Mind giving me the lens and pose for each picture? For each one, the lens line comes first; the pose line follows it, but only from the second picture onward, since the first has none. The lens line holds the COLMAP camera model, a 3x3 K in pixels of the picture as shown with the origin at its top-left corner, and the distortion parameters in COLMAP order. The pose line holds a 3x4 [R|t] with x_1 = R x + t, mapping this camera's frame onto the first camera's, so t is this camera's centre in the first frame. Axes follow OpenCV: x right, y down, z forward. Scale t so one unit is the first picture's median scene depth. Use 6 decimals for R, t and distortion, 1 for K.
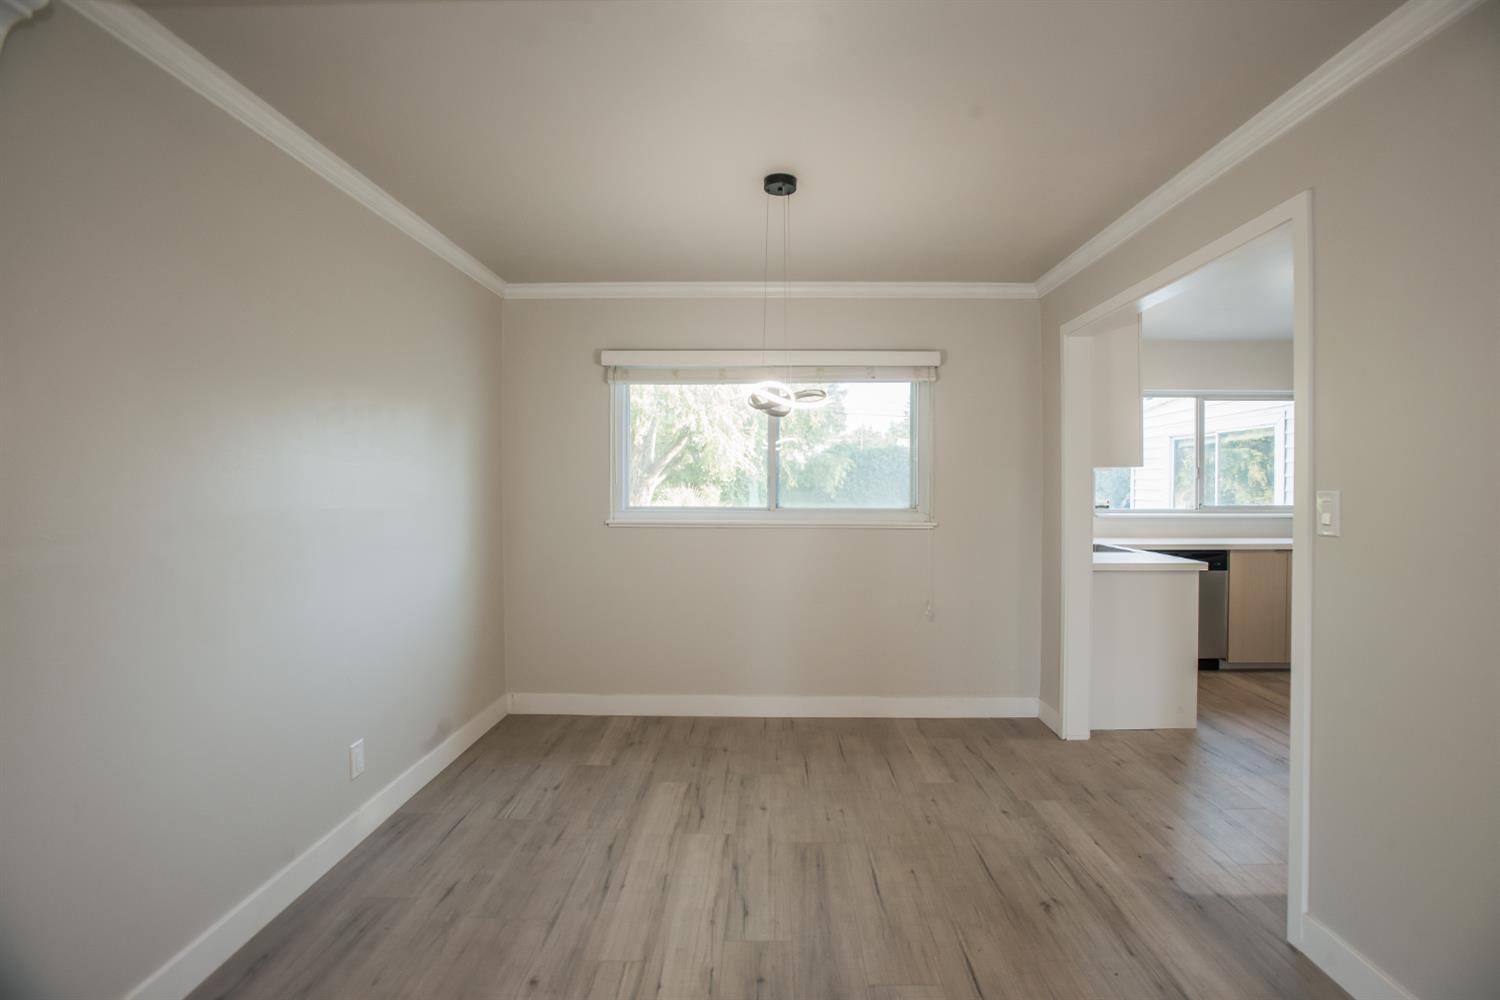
lens RADIAL K [[729.1, 0, 761.9], [0, 729.1, 502.3], [0, 0, 1]] dist [-0.062972, 0.022006]
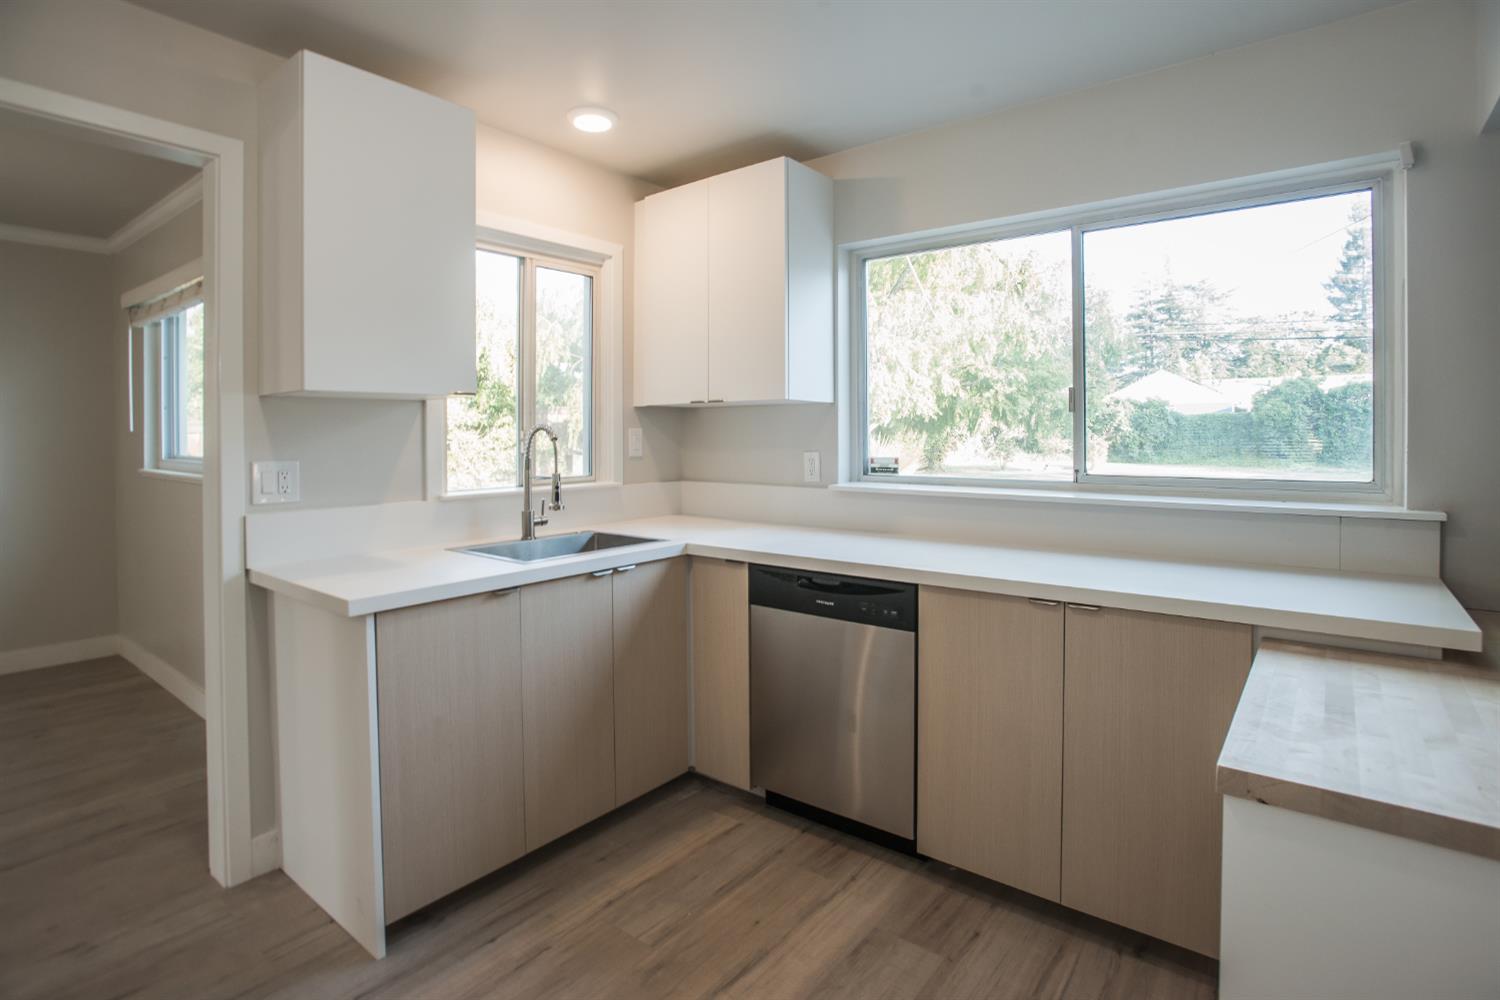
lens RADIAL K [[729.1, 0, 775.4], [0, 729.1, 445.8], [0, 0, 1]] dist [-0.062972, 0.022006]
pose [[0.806208, 0.008067, -0.591577, 1.128595], [-0.012722, 0.999912, -0.003703, -0.013171], [0.591495, 0.010511, 0.806240, 0.820532]]
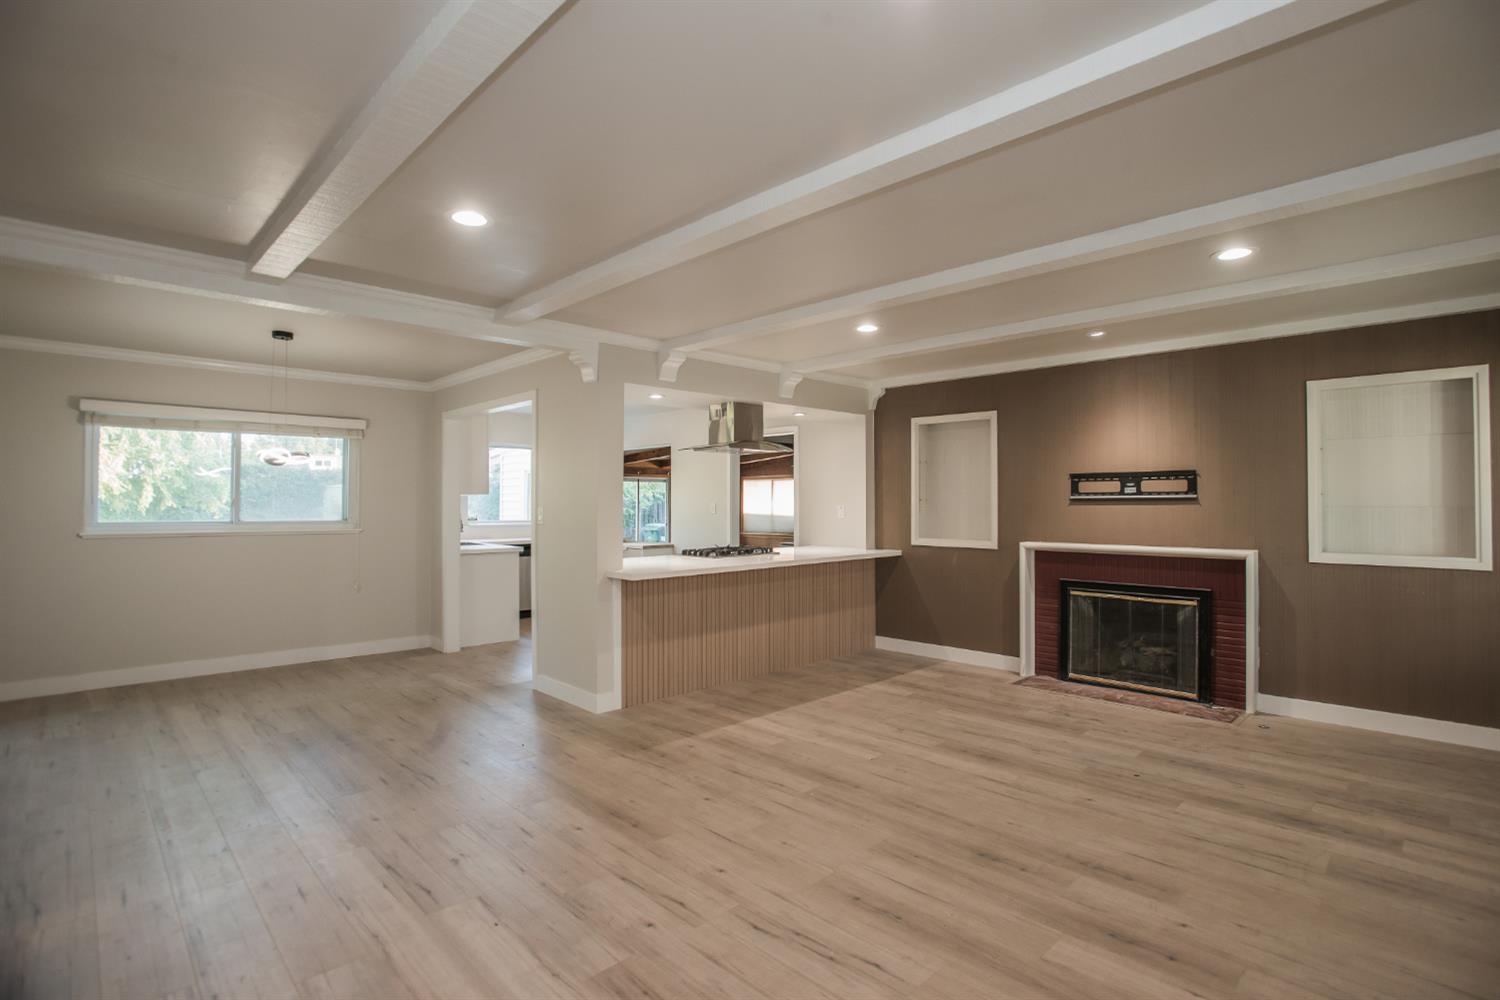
lens RADIAL K [[729.1, 0, 744.5], [0, 729.1, 497.3], [0, 0, 1]] dist [-0.062972, 0.022006]
pose [[0.708974, 0.006231, 0.705207, -0.285075], [0.017483, 0.999498, -0.026408, 0.016296], [-0.705017, 0.031052, 0.708510, -0.730076]]
